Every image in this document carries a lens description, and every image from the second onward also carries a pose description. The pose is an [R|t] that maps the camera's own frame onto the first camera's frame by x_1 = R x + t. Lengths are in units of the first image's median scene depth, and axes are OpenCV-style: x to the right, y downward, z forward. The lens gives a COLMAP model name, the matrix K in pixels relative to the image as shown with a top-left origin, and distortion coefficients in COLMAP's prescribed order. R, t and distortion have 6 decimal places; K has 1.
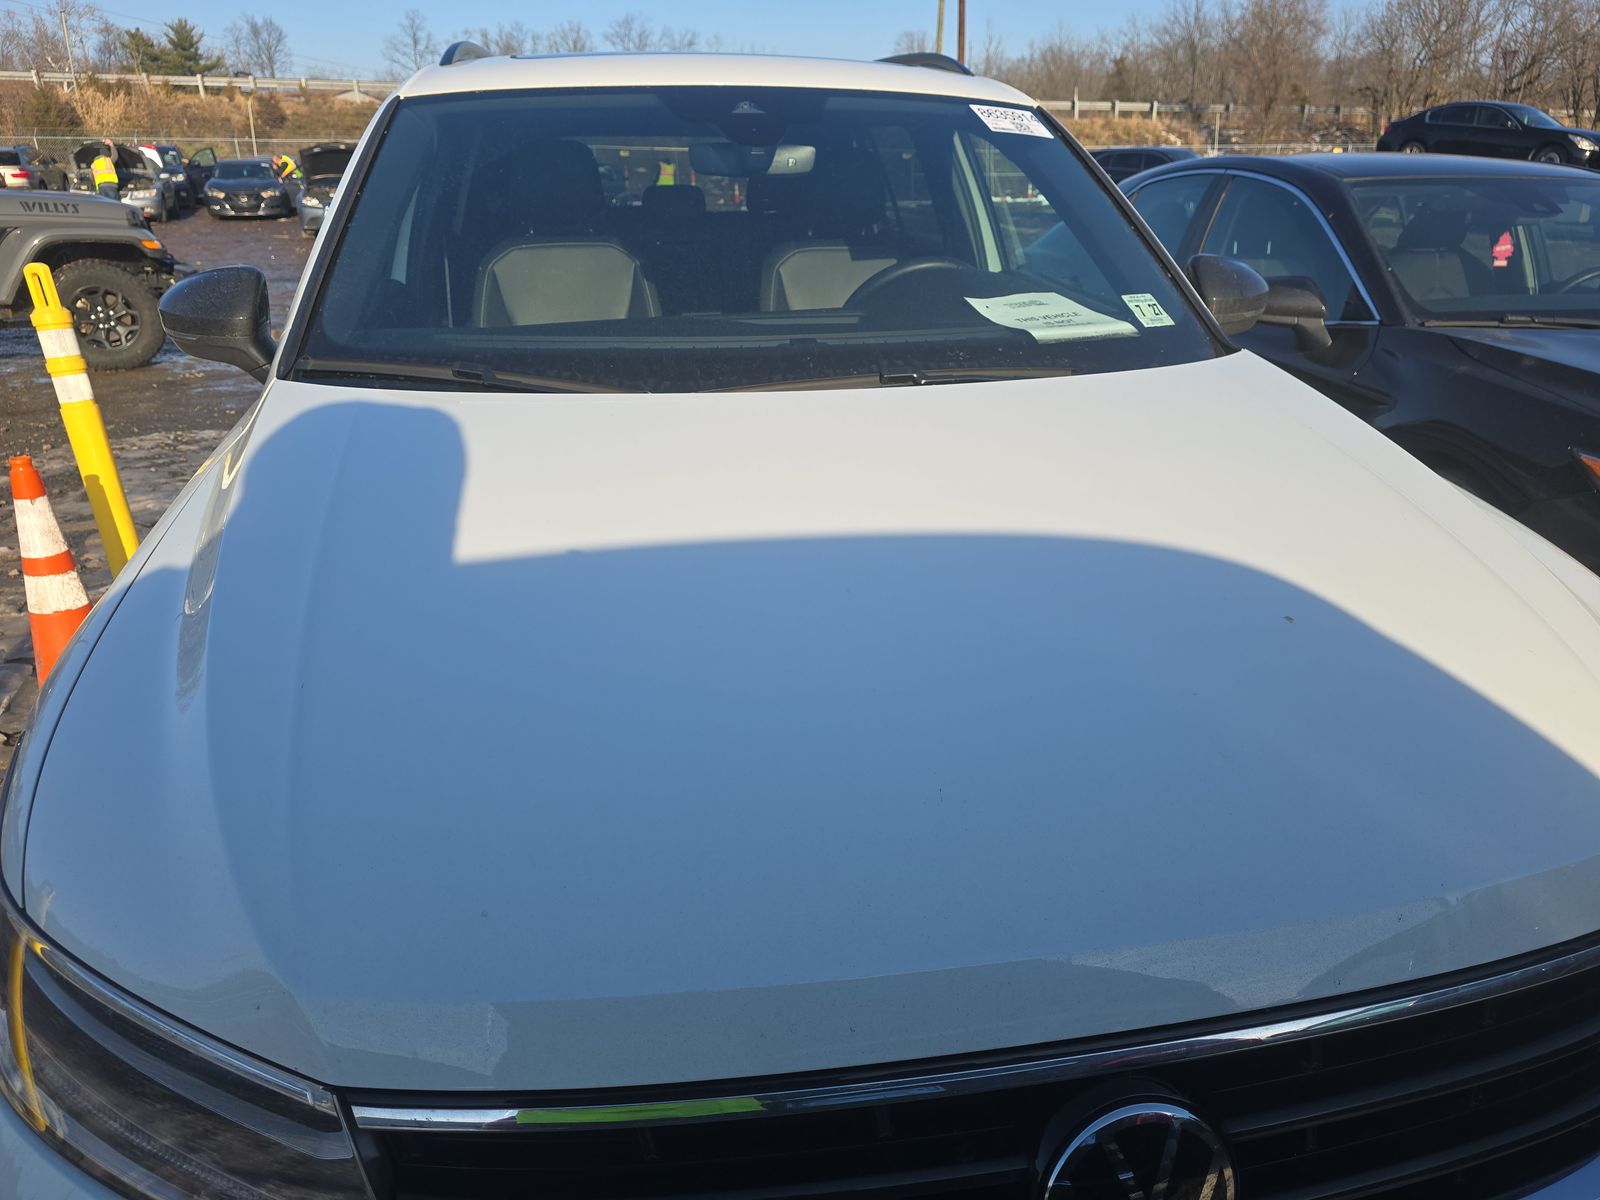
lens RADIAL K [[1110.9, 0, 797.8], [0, 1110.9, 603.2], [0, 0, 1]] dist [0.047607, -0.032113]
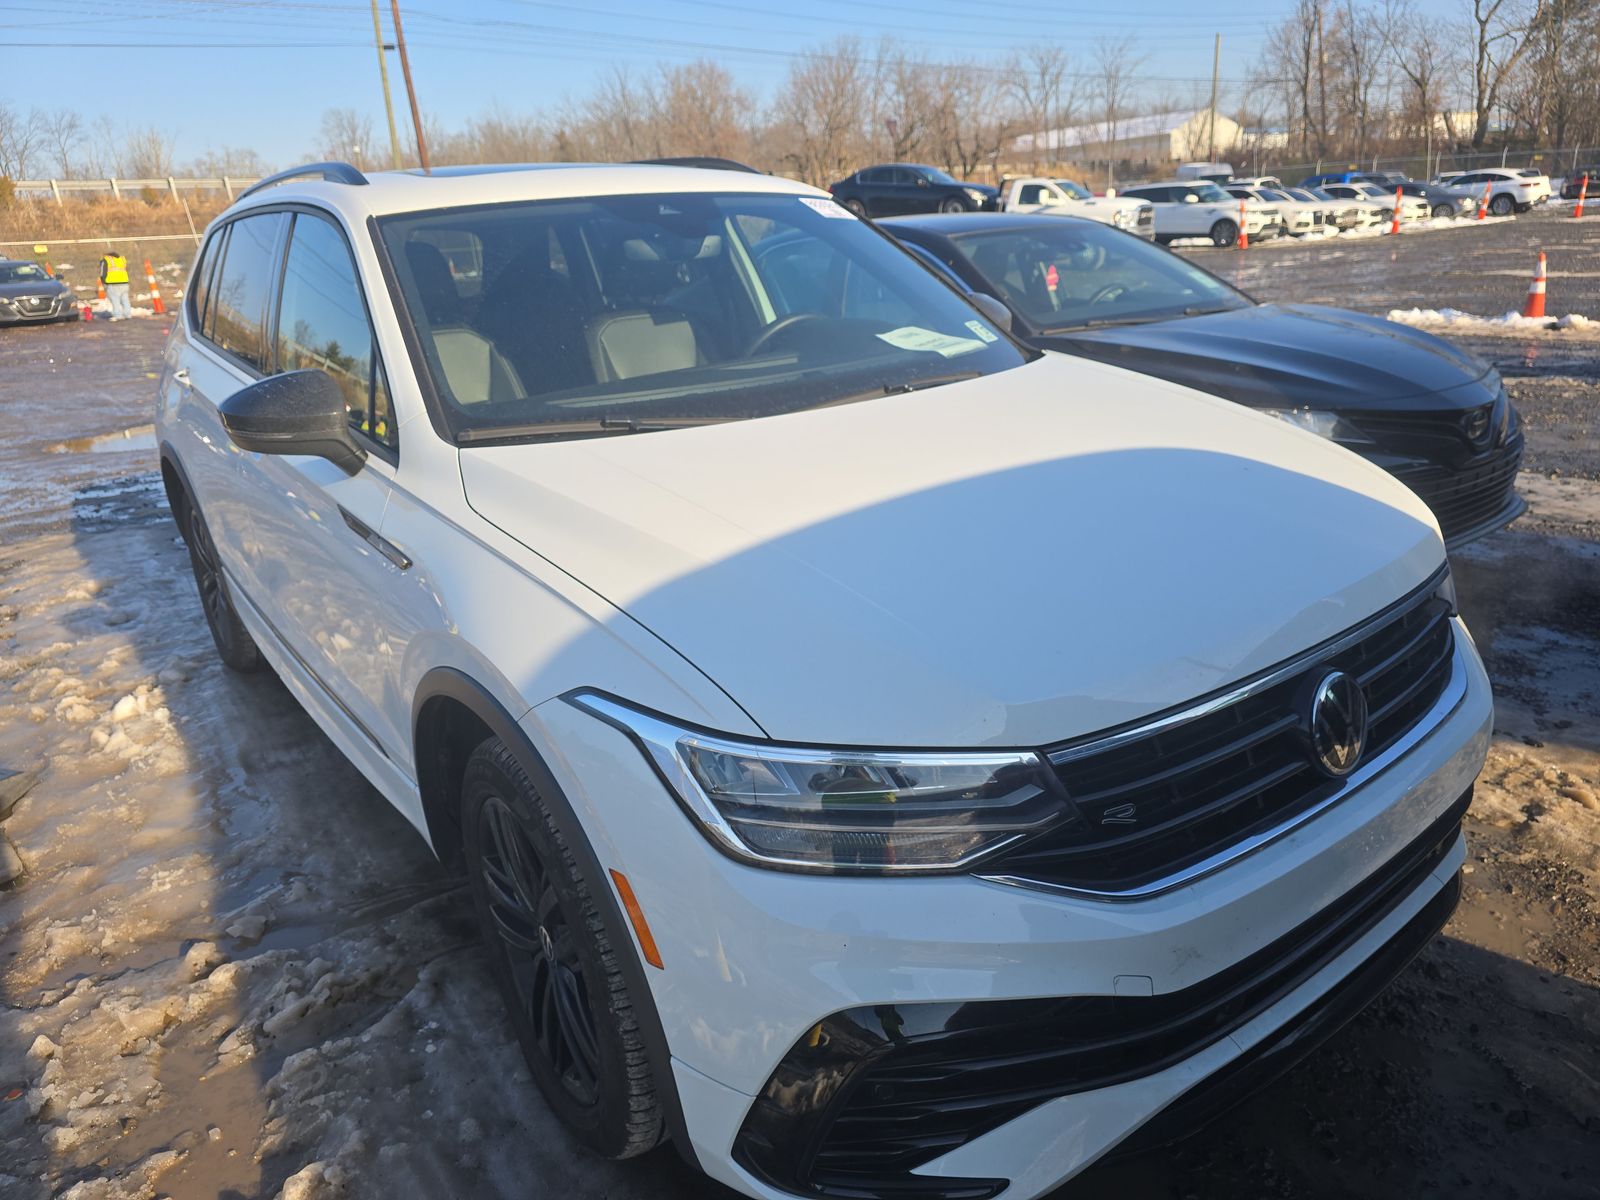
lens RADIAL K [[1110.9, 0, 792.7], [0, 1110.9, 600.9], [0, 0, 1]] dist [0.047607, -0.032113]
pose [[0.903667, -0.189290, 0.384130, -0.449272], [0.210624, 0.977469, -0.013822, 0.040833], [-0.372859, 0.093397, 0.923176, -0.179553]]
